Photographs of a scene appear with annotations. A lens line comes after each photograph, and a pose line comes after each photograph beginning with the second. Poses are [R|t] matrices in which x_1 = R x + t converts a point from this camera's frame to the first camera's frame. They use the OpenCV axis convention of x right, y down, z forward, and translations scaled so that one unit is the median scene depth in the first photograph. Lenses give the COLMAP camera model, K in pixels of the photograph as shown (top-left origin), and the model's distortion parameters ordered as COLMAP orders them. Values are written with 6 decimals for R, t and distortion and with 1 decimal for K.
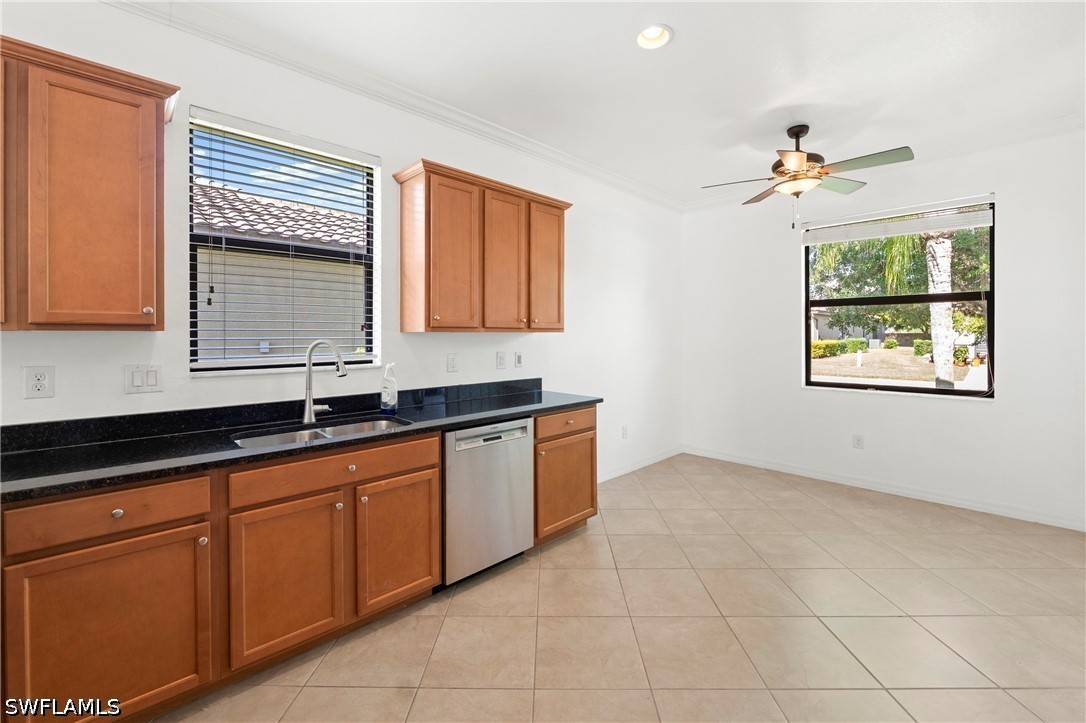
lens RADIAL K [[447.8, 0, 531.4], [0, 447.8, 338.1], [0, 0, 1]] dist [-0.012154, 0.000030]
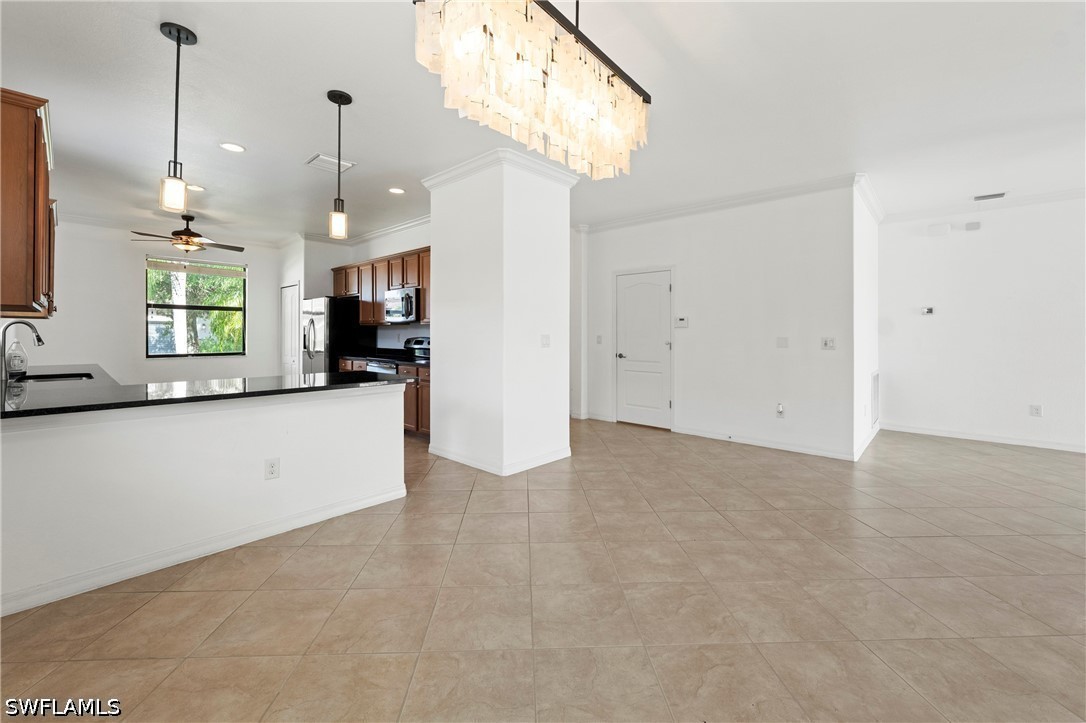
lens RADIAL K [[447.8, 0, 547.0], [0, 447.8, 339.1], [0, 0, 1]] dist [-0.012154, 0.000030]
pose [[-0.081172, -0.009434, 0.996655, -1.443362], [-0.000434, 0.999955, 0.009429, 0.033845], [-0.996700, 0.000332, -0.081172, -0.381477]]
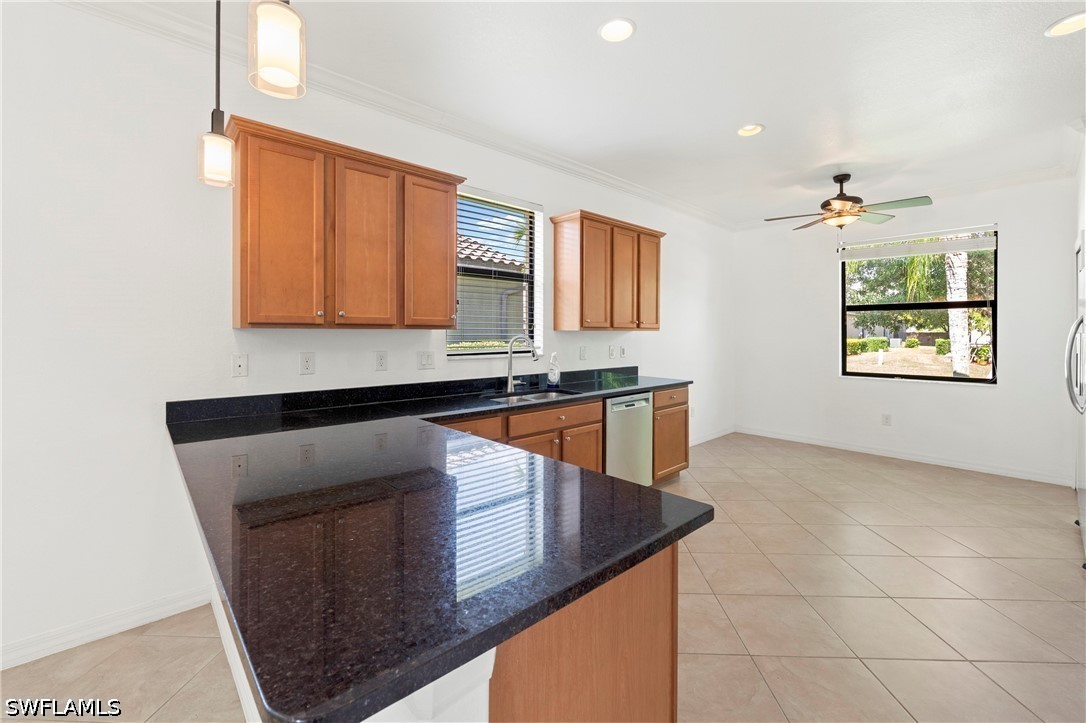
lens RADIAL K [[447.8, 0, 528.6], [0, 447.8, 333.8], [0, 0, 1]] dist [-0.012154, 0.000030]
pose [[0.999465, 0.005204, -0.032276, -0.282116], [-0.005320, 0.999980, -0.003513, 0.002031], [0.032257, 0.003683, 0.999473, -0.340977]]
